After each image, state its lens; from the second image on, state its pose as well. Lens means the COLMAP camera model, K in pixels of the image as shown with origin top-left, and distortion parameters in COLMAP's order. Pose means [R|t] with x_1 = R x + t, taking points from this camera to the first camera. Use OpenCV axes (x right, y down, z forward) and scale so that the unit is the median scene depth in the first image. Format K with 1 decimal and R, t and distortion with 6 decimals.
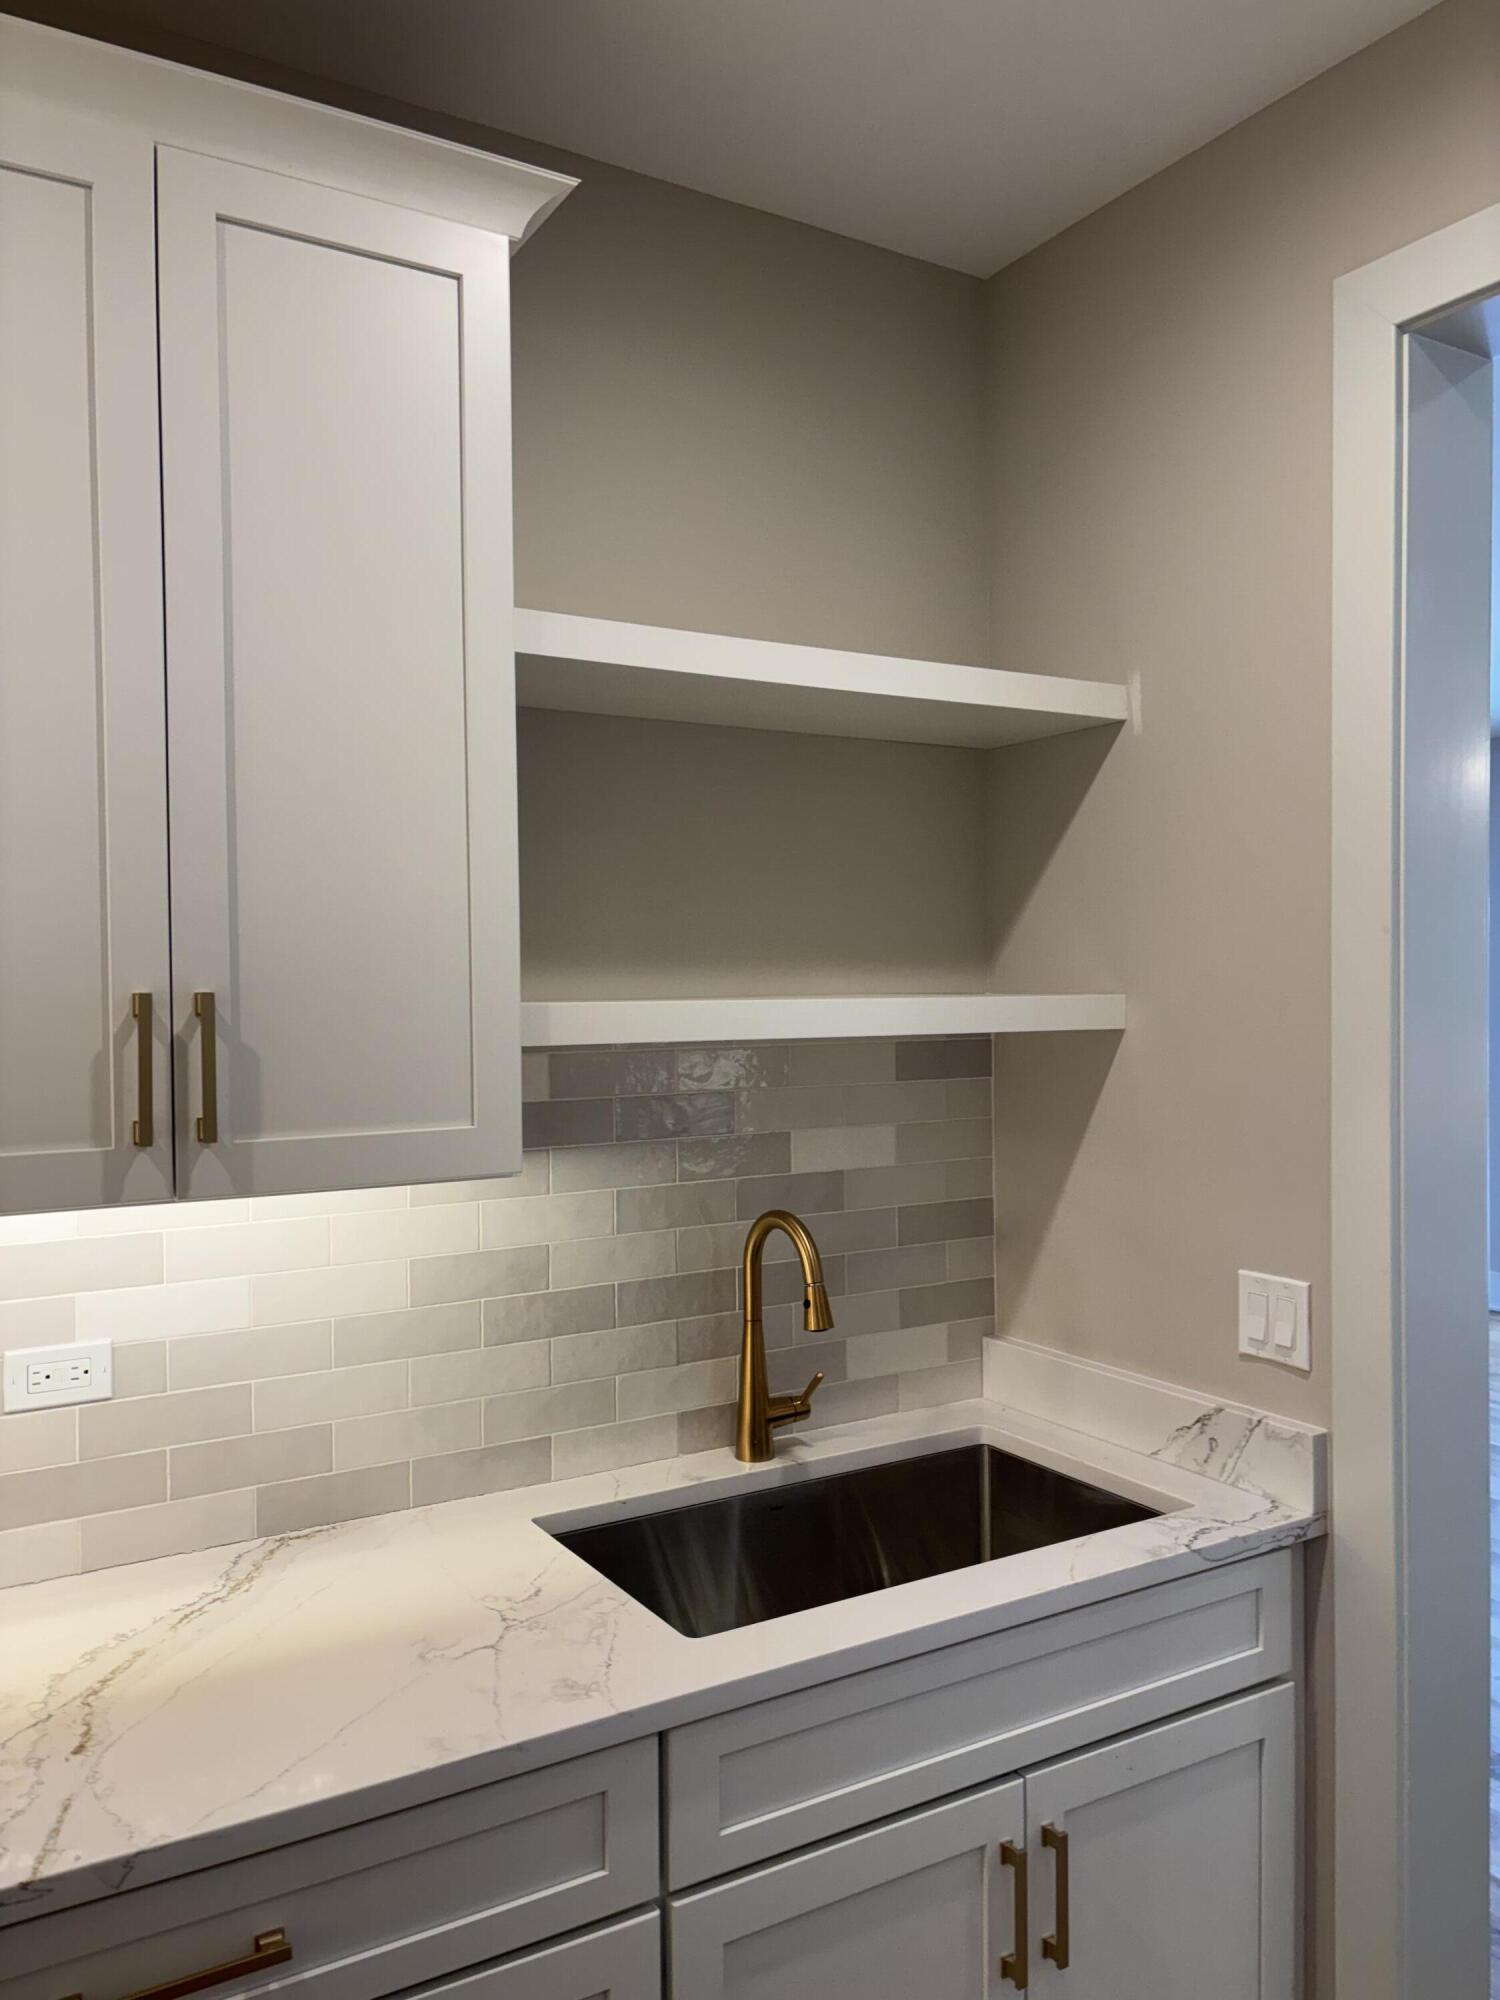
lens RADIAL K [[1523.5, 0, 750.0], [0, 1523.5, 1000.0], [0, 0, 1]] dist [0.004995, -0.000618]
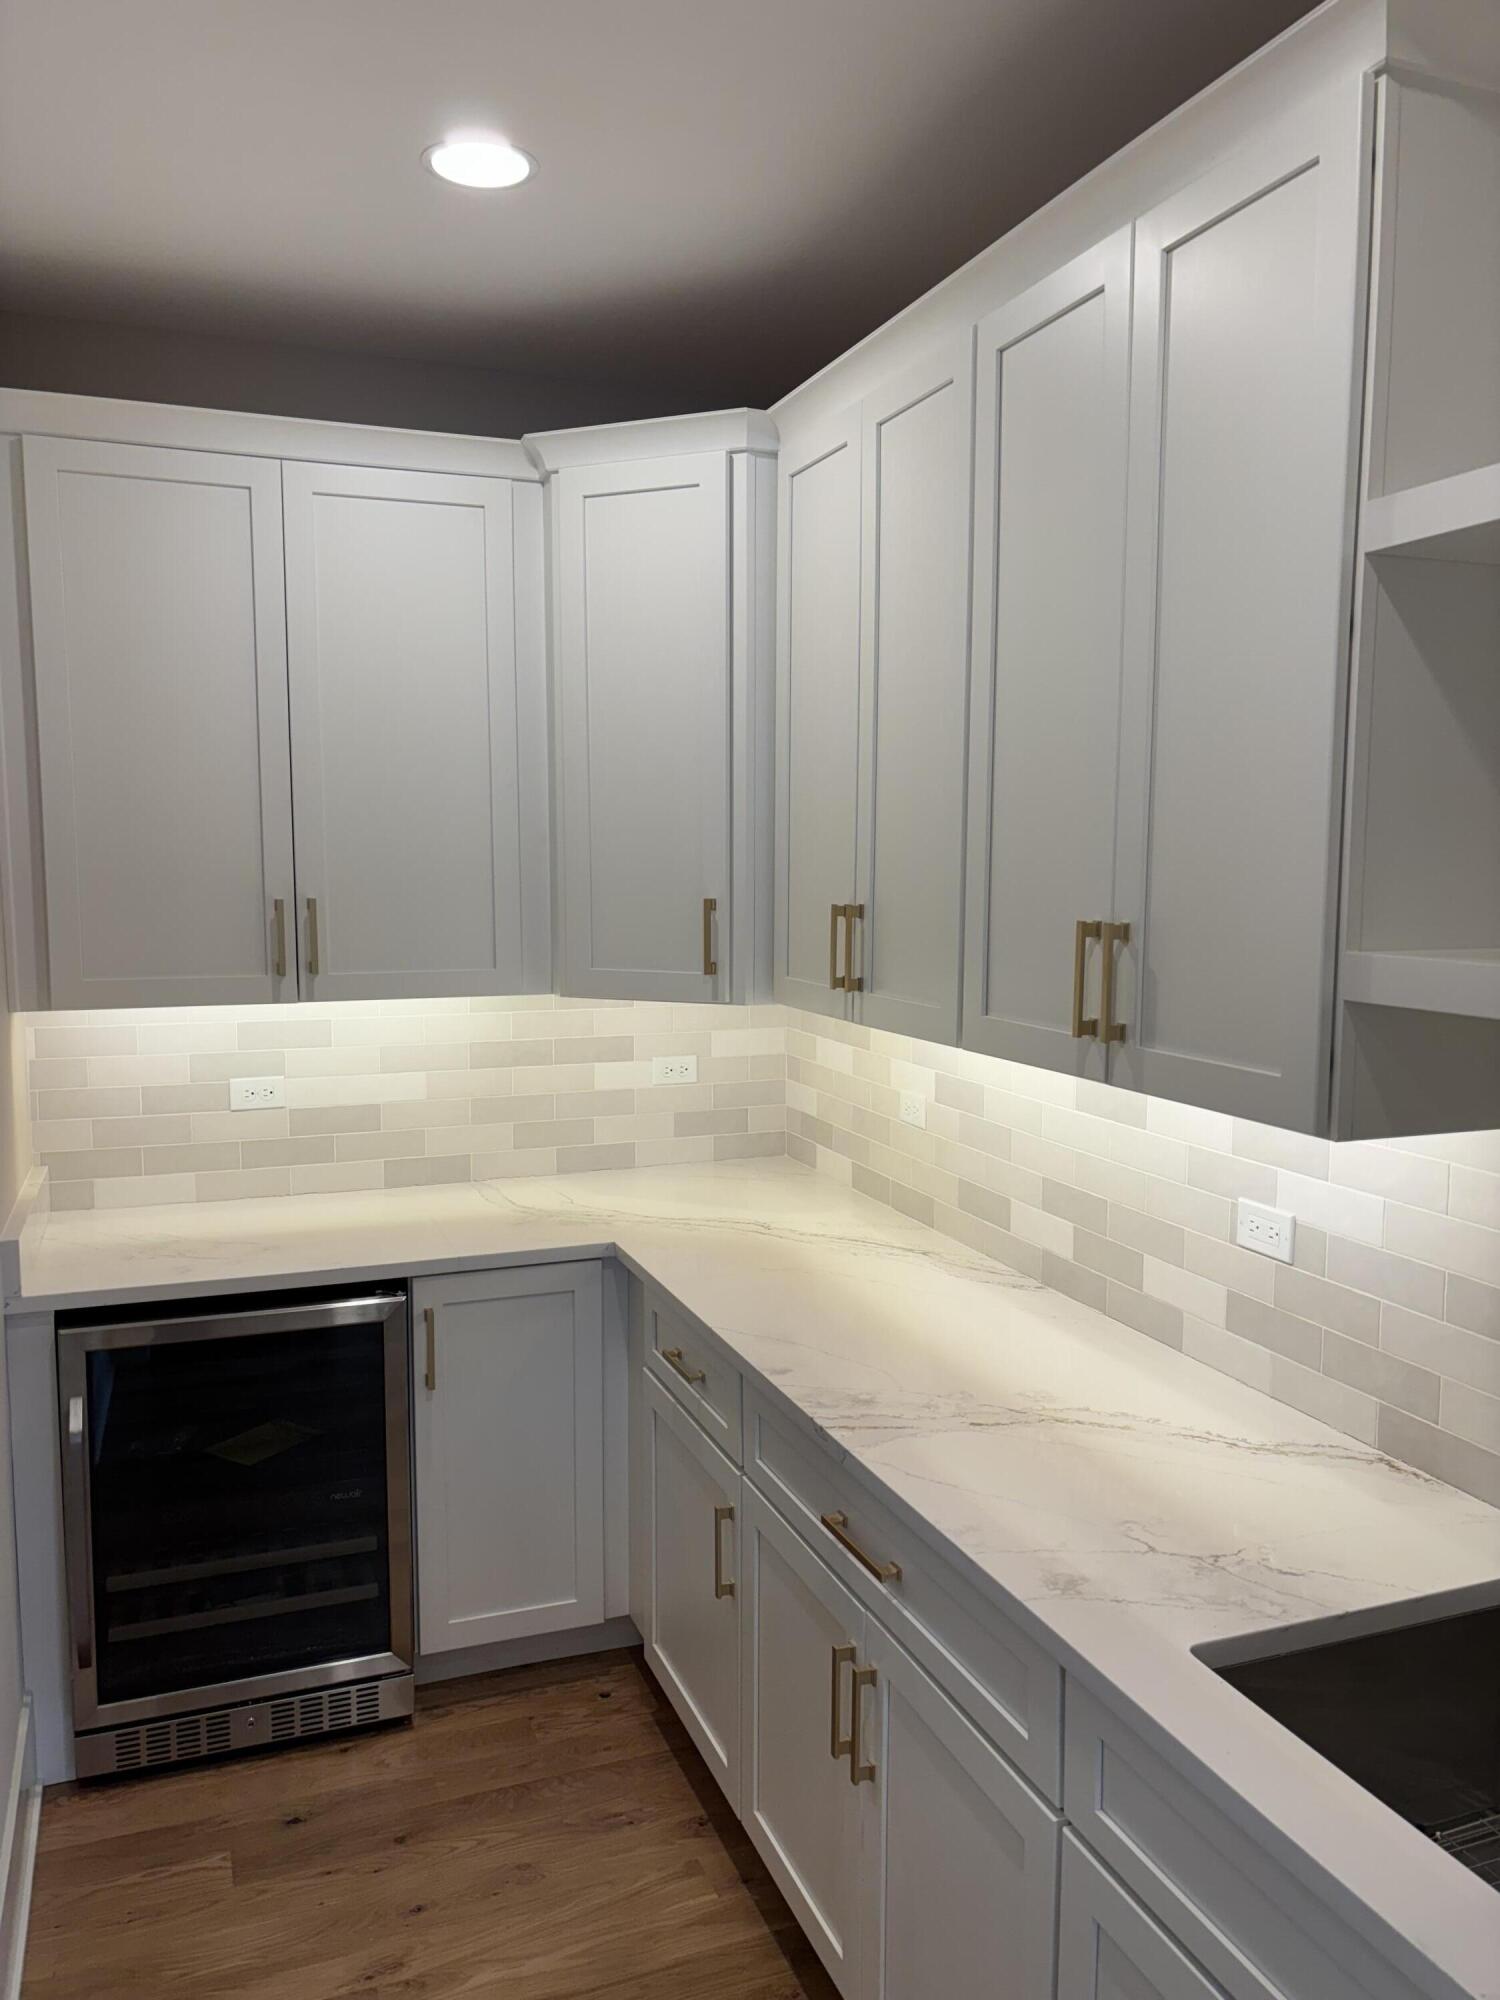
lens RADIAL K [[1523.5, 0, 750.0], [0, 1523.5, 1000.0], [0, 0, 1]] dist [0.004995, -0.000618]
pose [[-0.176897, 0.104285, -0.978689, 0.876100], [-0.016872, 0.993903, 0.108956, -0.068571], [0.984085, 0.035786, -0.174059, 0.886875]]
